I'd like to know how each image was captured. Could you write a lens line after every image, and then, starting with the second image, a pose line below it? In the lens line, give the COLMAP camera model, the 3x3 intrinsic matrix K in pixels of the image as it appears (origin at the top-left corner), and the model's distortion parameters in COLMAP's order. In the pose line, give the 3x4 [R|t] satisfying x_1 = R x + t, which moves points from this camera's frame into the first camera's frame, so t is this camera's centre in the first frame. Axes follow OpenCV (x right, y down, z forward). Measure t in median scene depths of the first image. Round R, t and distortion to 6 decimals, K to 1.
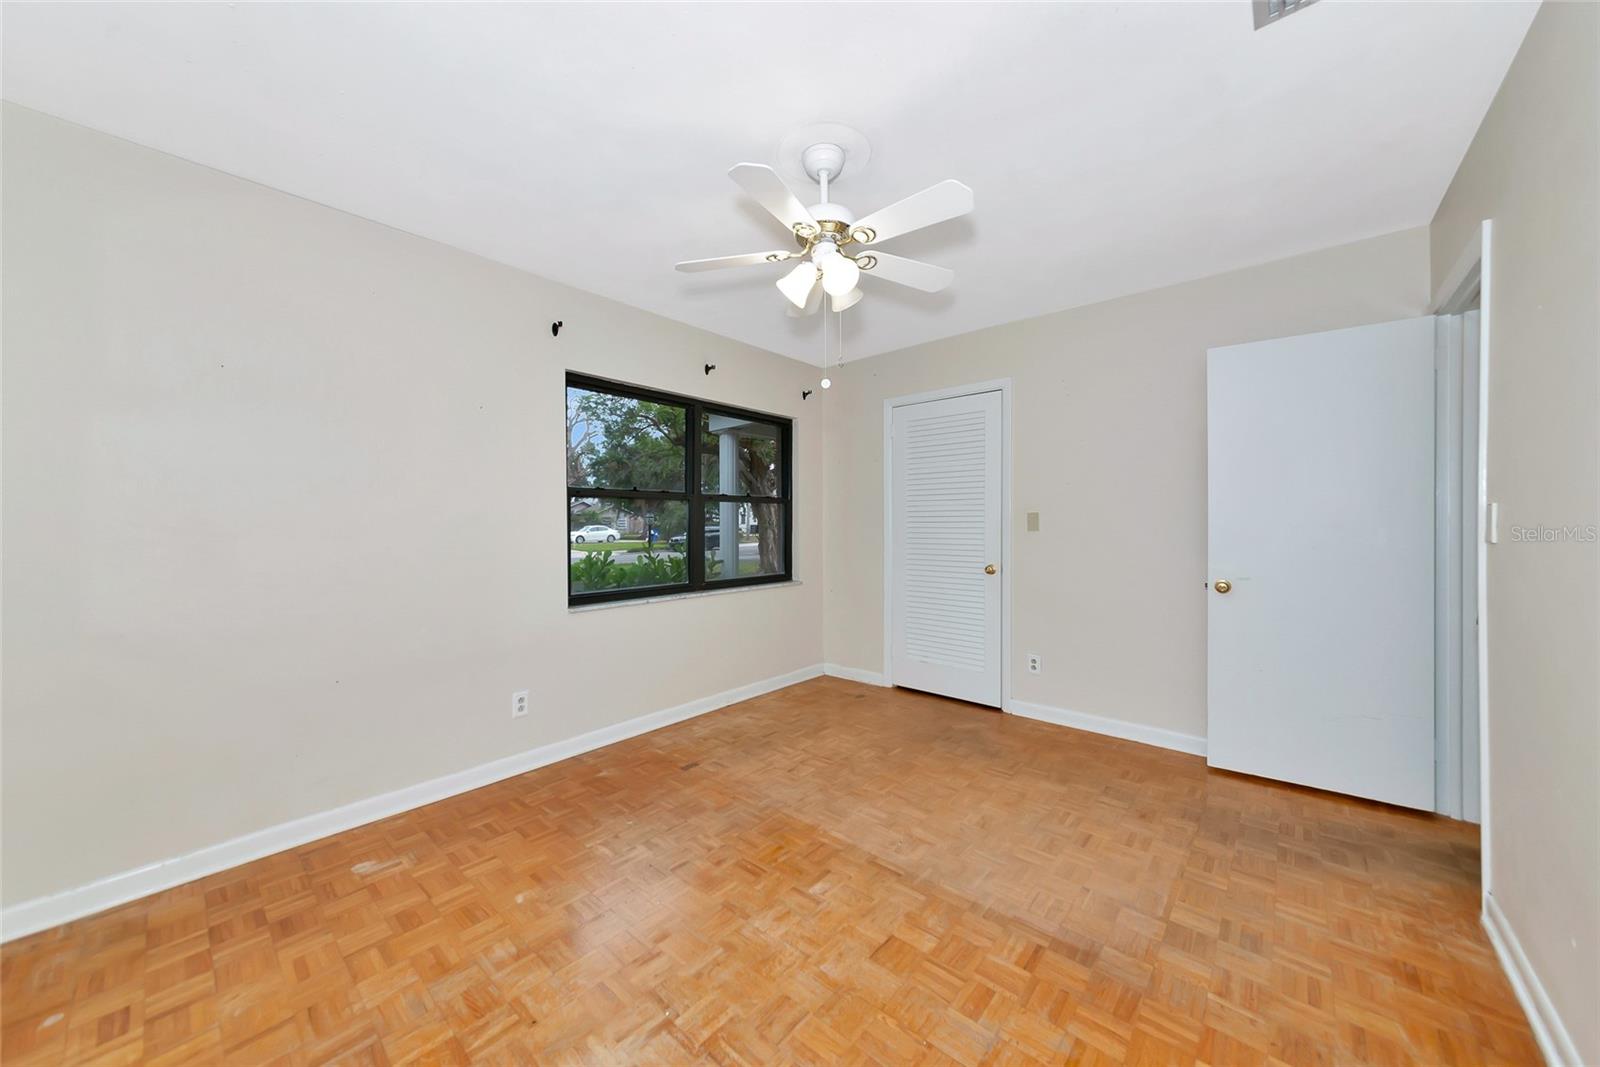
lens RADIAL K [[570.0, 0, 796.9], [0, 570.0, 530.1], [0, 0, 1]] dist [-0.001090, 0.000966]
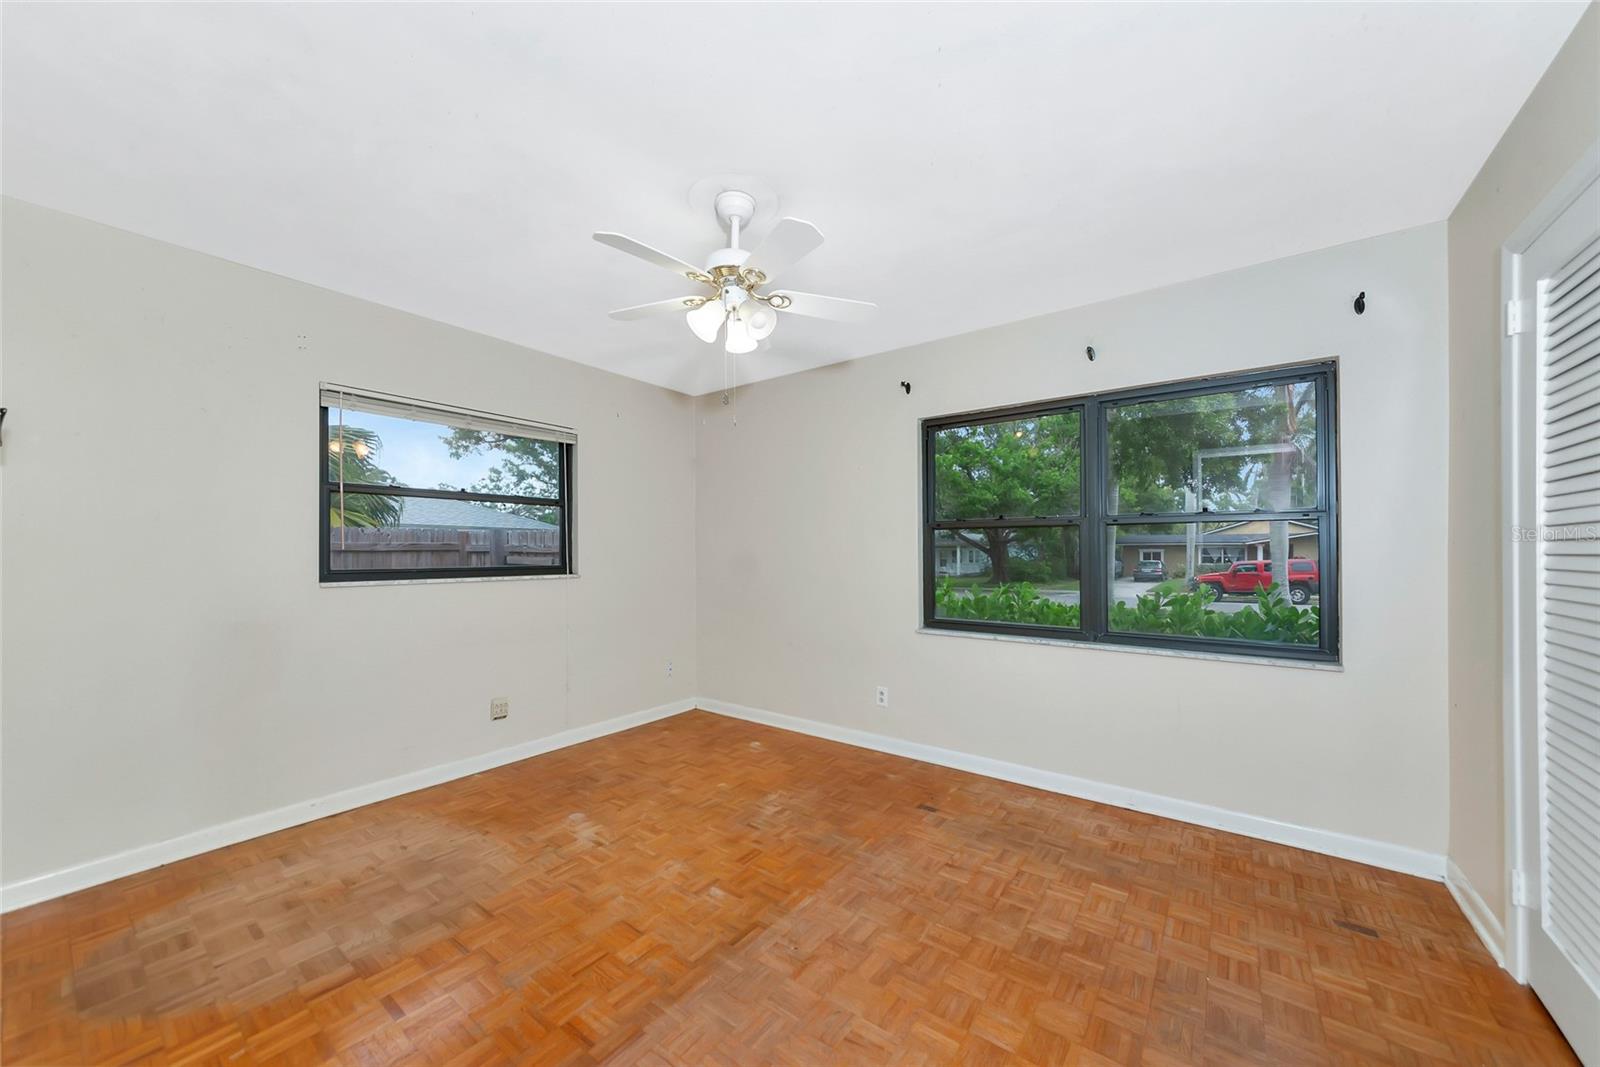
lens RADIAL K [[570.0, 0, 804.0], [0, 570.0, 541.5], [0, 0, 1]] dist [-0.001090, 0.000966]
pose [[0.088902, -0.012929, -0.995956, 0.872696], [-0.014545, 0.999792, -0.014277, -0.021310], [0.995934, 0.015755, 0.088695, 0.807566]]
